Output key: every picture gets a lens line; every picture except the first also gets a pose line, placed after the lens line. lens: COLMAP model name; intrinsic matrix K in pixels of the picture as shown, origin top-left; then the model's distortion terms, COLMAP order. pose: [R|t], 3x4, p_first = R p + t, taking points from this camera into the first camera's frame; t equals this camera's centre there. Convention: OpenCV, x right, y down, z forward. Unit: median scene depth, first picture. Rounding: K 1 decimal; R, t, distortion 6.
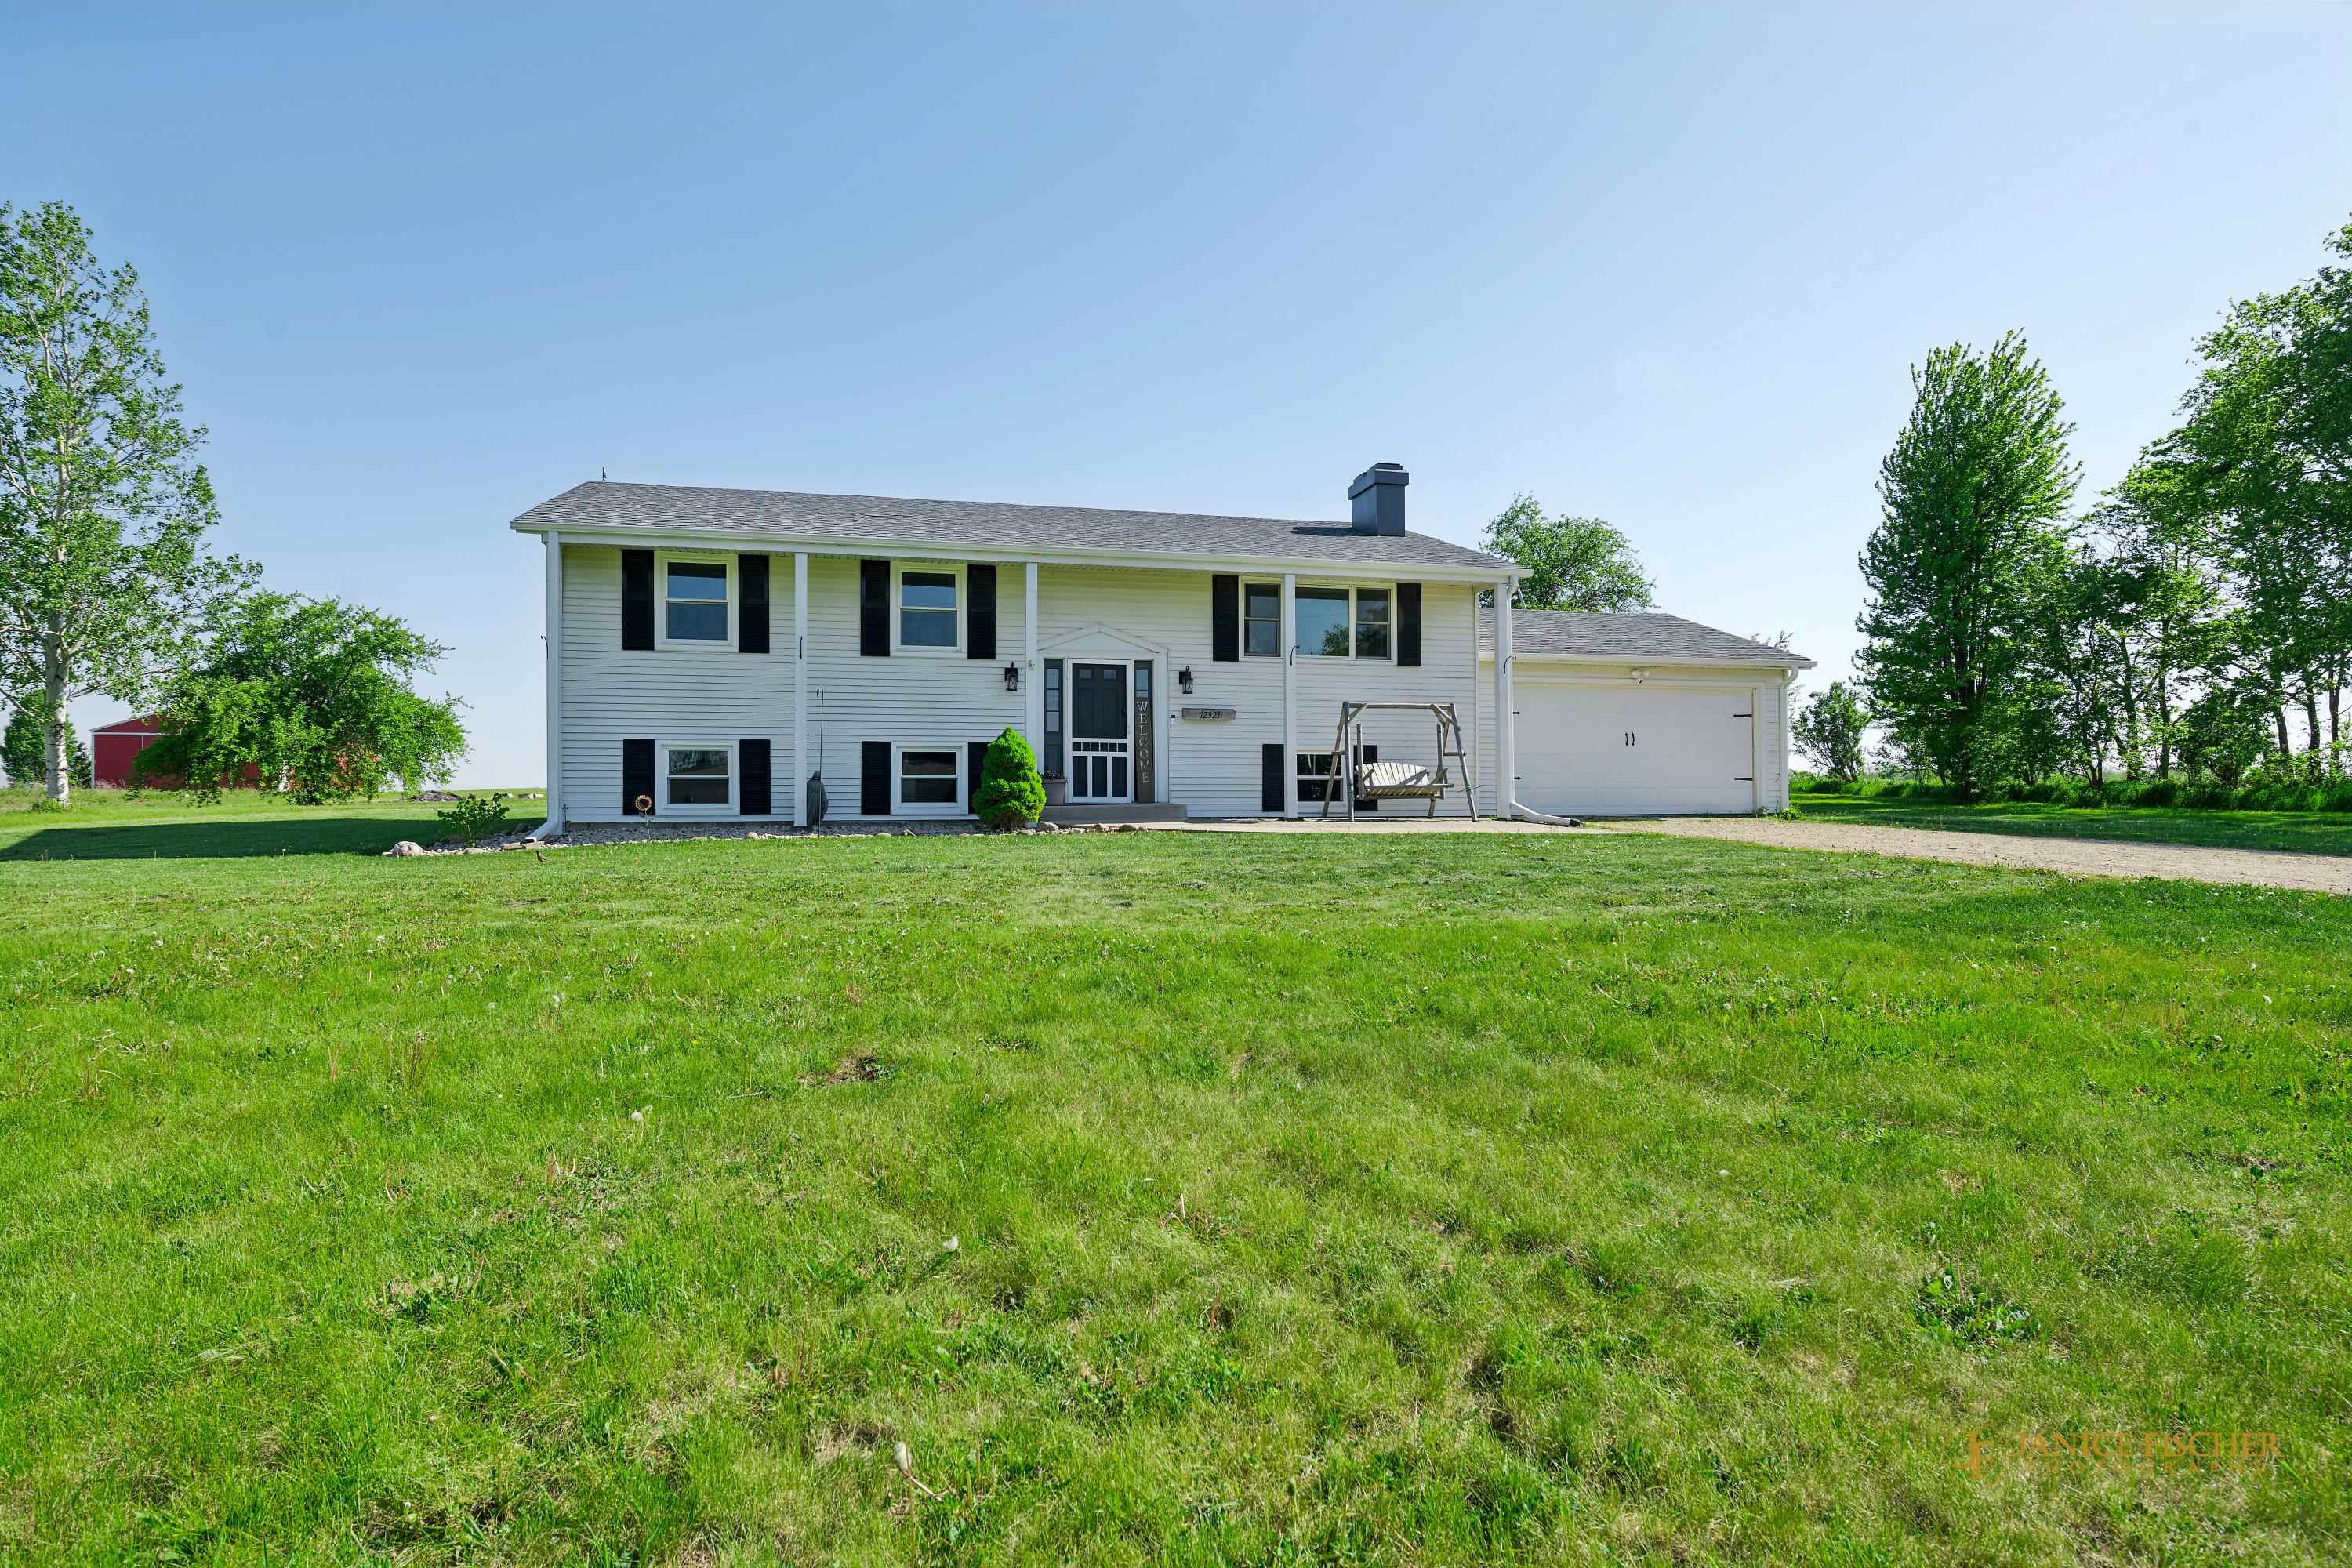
lens RADIAL K [[1332.3, 0, 1176.0], [0, 1332.3, 784.0], [0, 0, 1]] dist [0.000271, 0.000555]
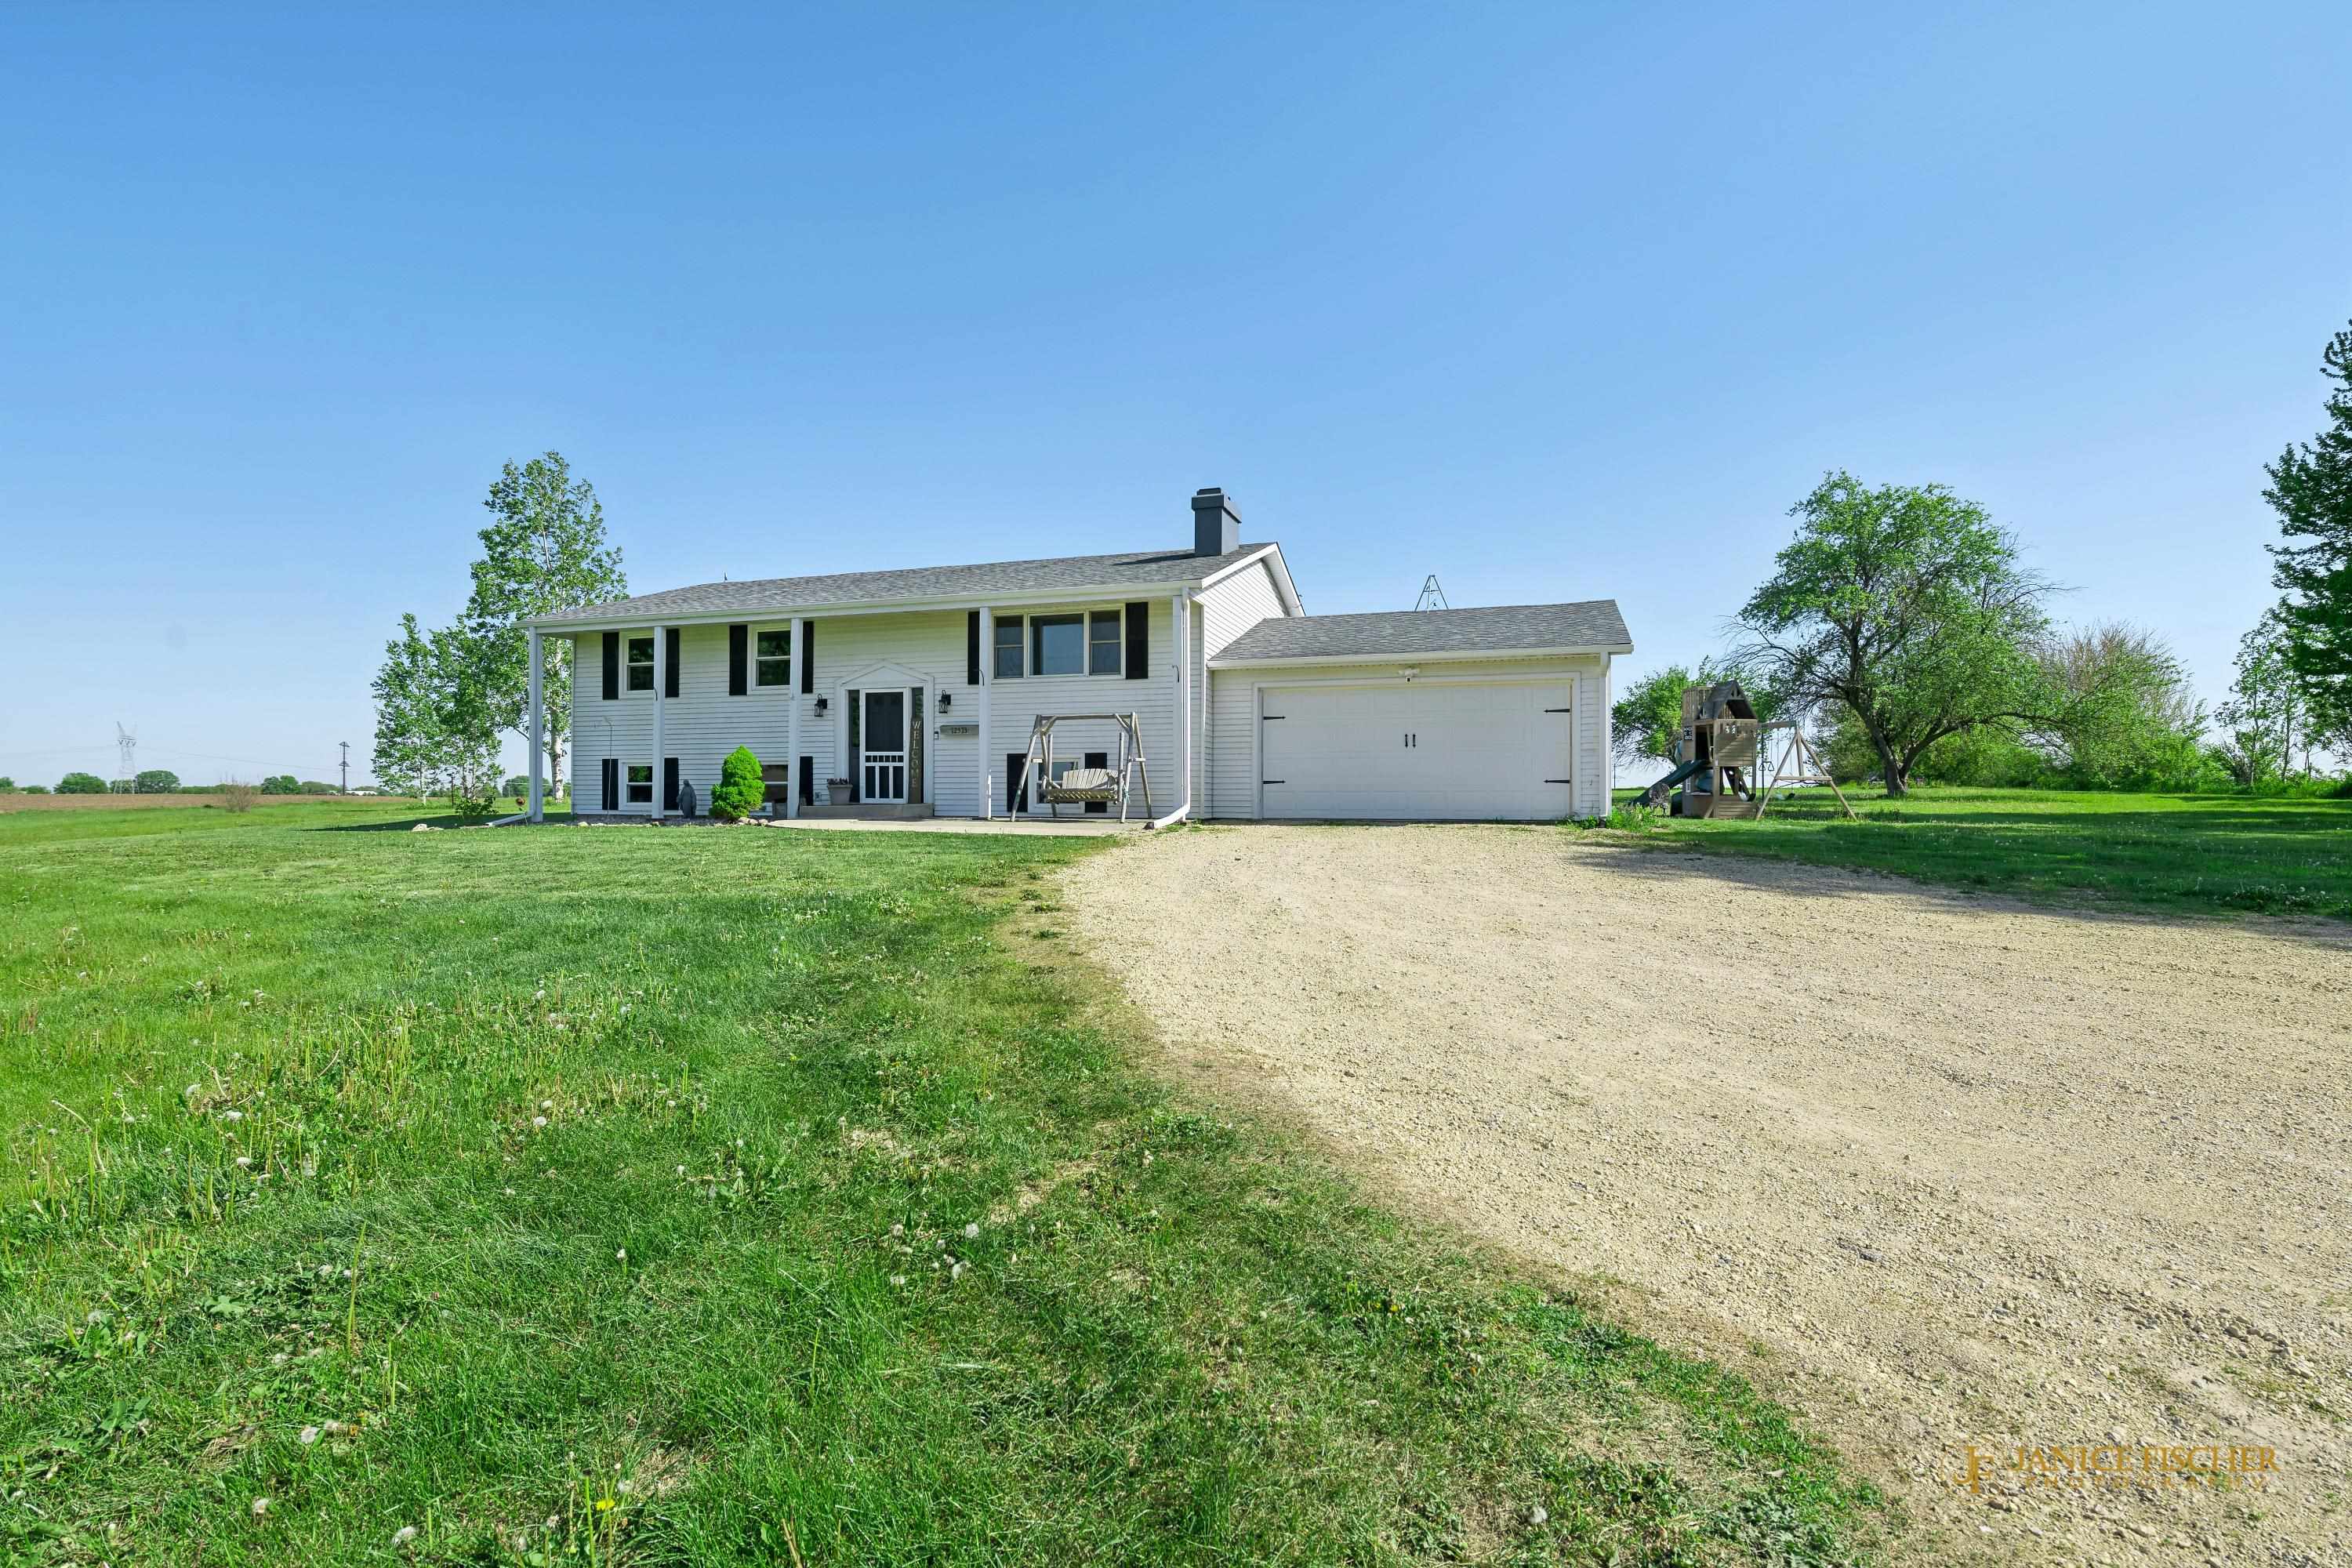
lens RADIAL K [[1139.1, 0, 1176.0], [0, 1139.1, 784.0], [0, 0, 1]] dist [-0.001891, -0.000220]
pose [[0.836686, -0.003866, -0.547669, 0.753395], [0.002434, 0.999991, -0.003340, 0.000082], [0.547677, 0.001462, 0.836689, 0.253684]]
